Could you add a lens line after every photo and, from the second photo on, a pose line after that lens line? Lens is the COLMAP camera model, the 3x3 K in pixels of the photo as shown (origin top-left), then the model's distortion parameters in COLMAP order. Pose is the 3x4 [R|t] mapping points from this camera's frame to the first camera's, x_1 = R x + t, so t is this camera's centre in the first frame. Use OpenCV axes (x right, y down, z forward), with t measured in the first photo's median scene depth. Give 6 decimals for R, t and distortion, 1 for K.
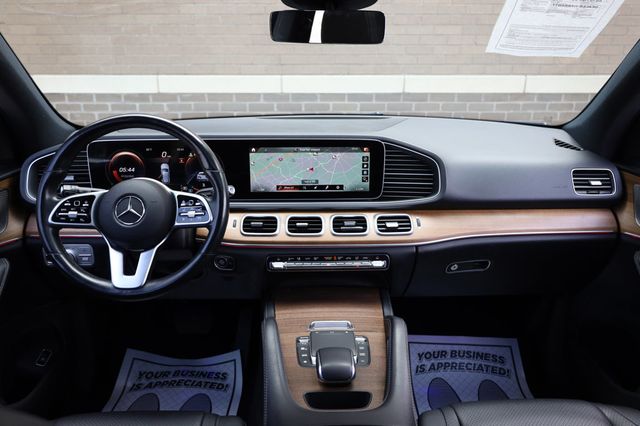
lens RADIAL K [[484.4, 0, 324.6], [0, 484.4, 216.7], [0, 0, 1]] dist [-0.013596, 0.005014]
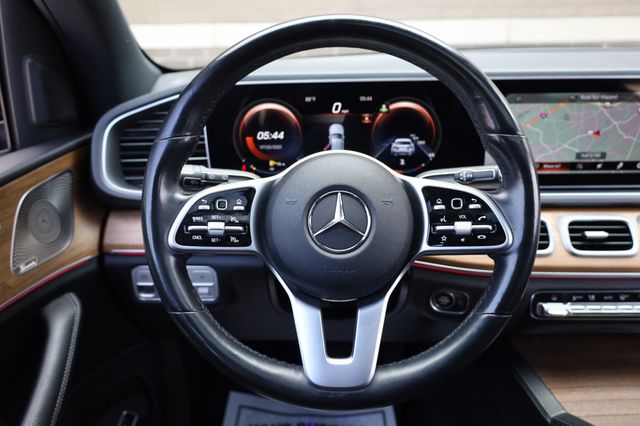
lens RADIAL K [[484.4, 0, 319.8], [0, 484.4, 215.2], [0, 0, 1]] dist [-0.013596, 0.005014]
pose [[0.998318, 0.003516, -0.057872, -0.318296], [0.000233, 0.997909, 0.064640, -0.040112], [0.057978, -0.064544, 0.996229, 0.427973]]
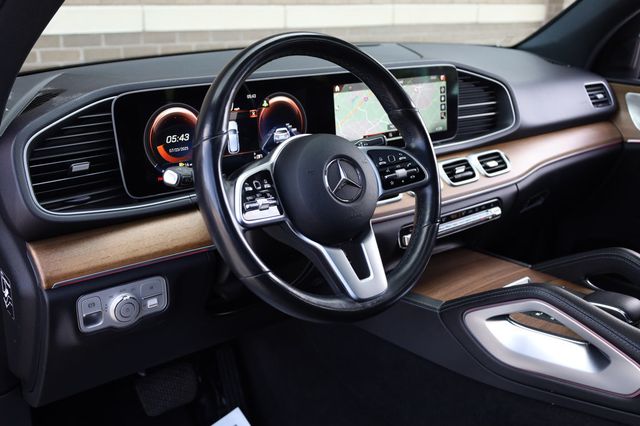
lens RADIAL K [[672.6, 0, 323.3], [0, 672.6, 211.7], [0, 0, 1]] dist [-0.016149, 0.000000]
pose [[0.785980, -0.184433, 0.590102, -0.772860], [0.186241, 0.980763, 0.058471, -0.023996], [-0.589534, 0.063944, 0.805209, 0.240719]]
